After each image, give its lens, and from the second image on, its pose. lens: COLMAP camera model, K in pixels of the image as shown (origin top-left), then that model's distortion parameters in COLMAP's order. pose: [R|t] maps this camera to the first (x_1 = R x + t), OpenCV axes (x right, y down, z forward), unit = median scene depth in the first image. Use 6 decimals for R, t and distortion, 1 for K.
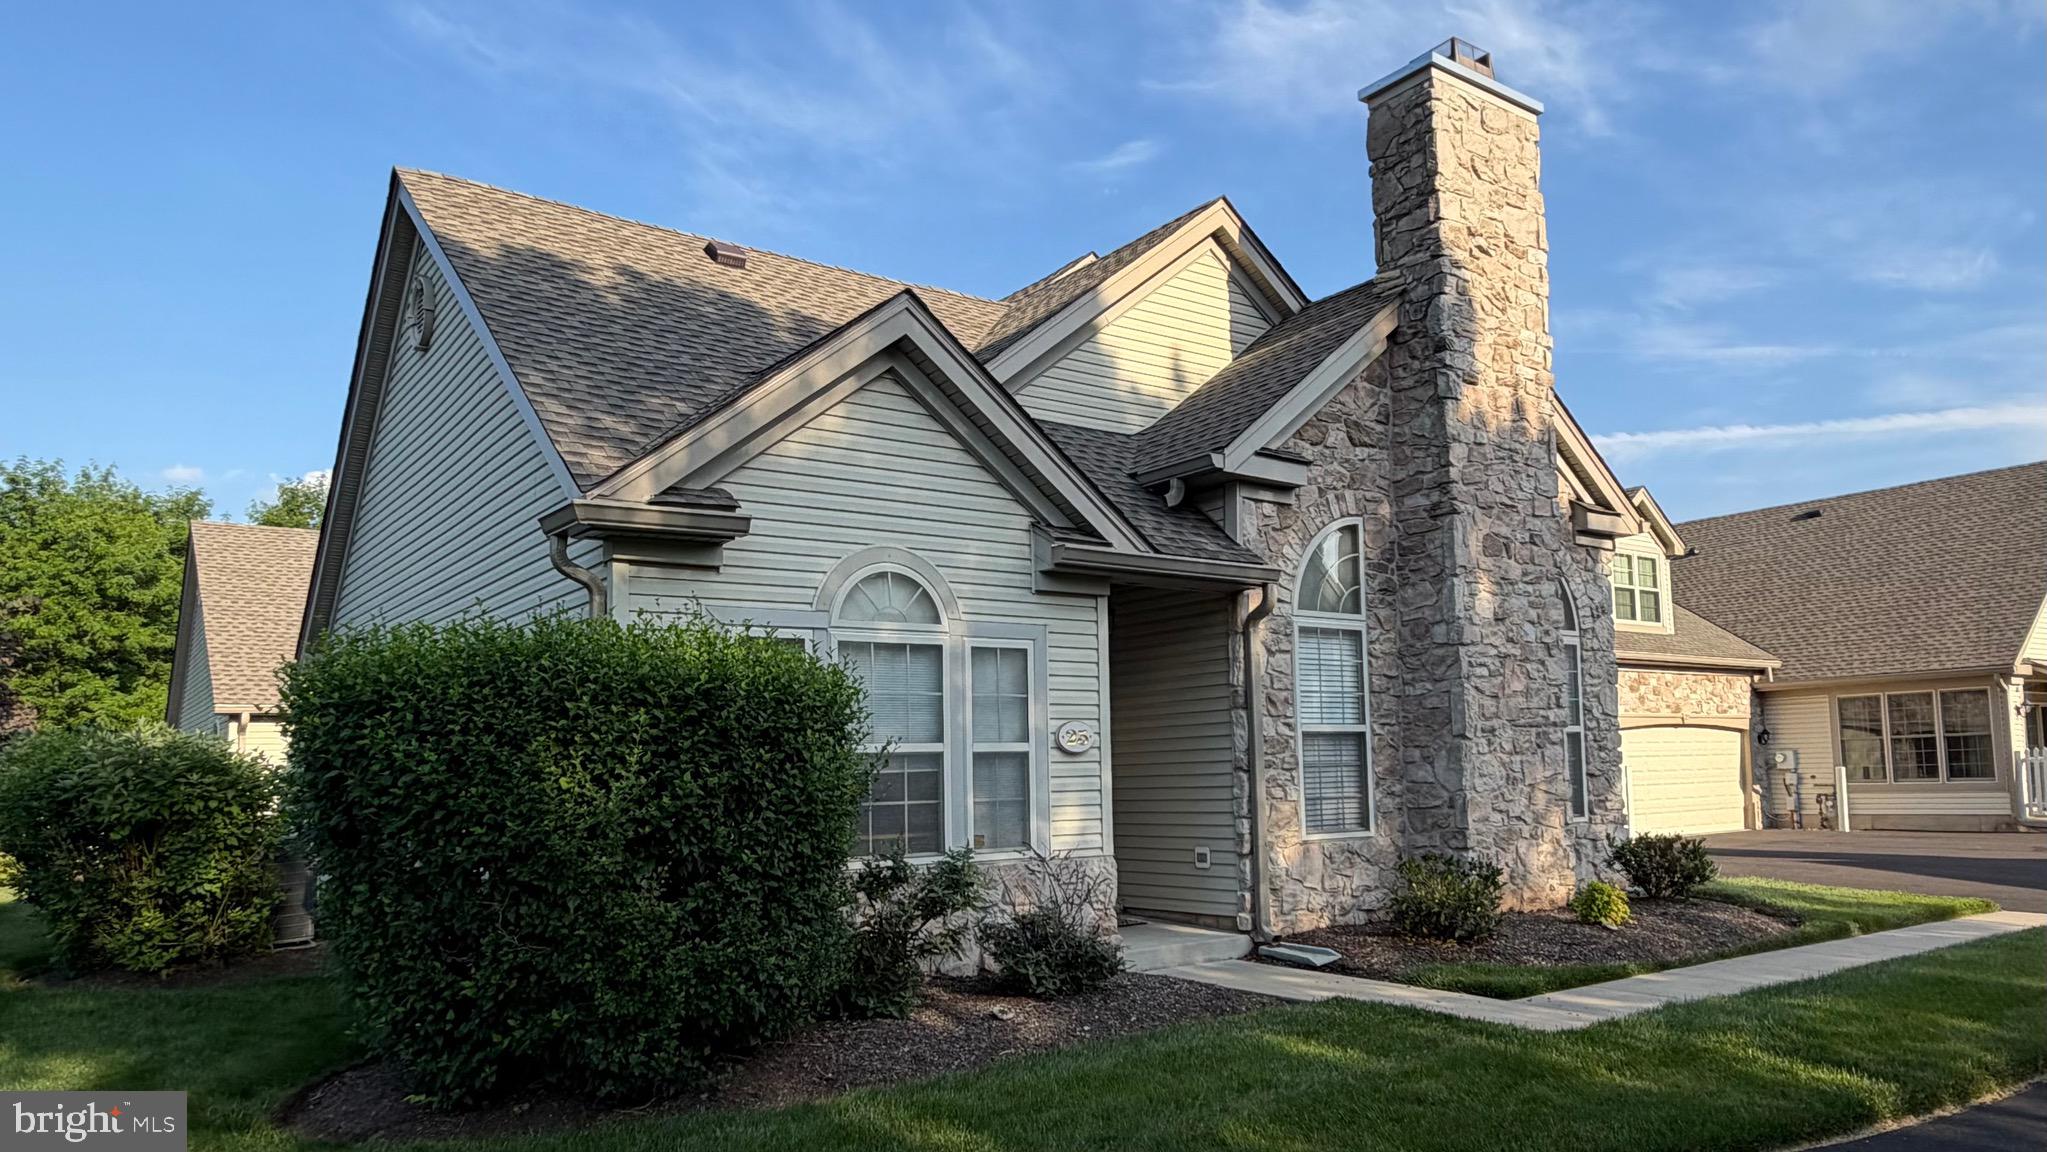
lens RADIAL K [[1320.2, 0, 1023.5], [0, 1320.2, 576.0], [0, 0, 1]] dist [0.002802, 0.001024]
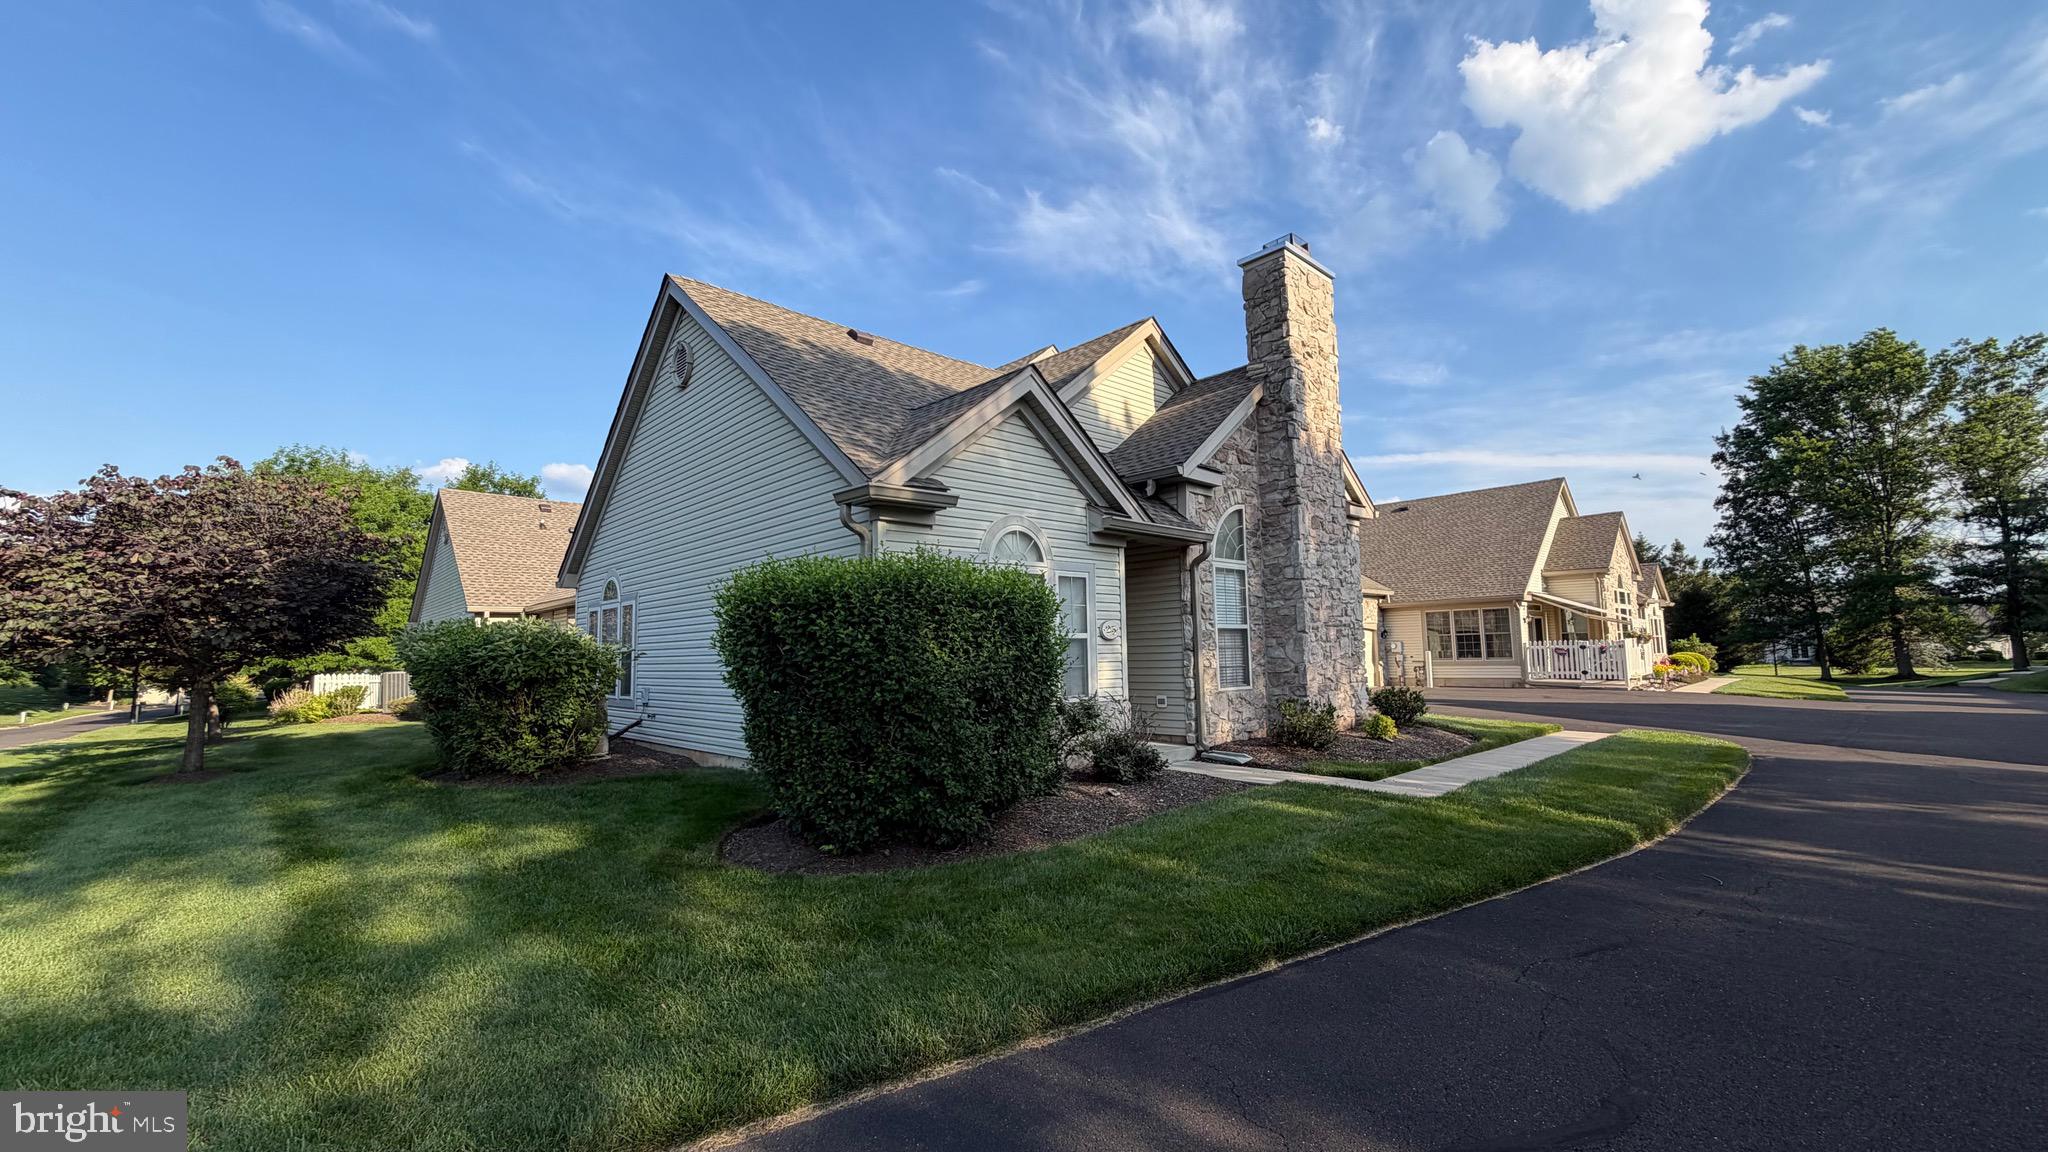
lens RADIAL K [[787.4, 0, 984.8], [0, 787.4, 526.2], [0, 0, 1]] dist [0.001597, 0.000074]
pose [[0.994500, 0.021434, 0.102517, -0.198166], [-0.020179, 0.999708, -0.013267, 0.004357], [-0.102772, 0.011125, 0.994643, 0.005127]]
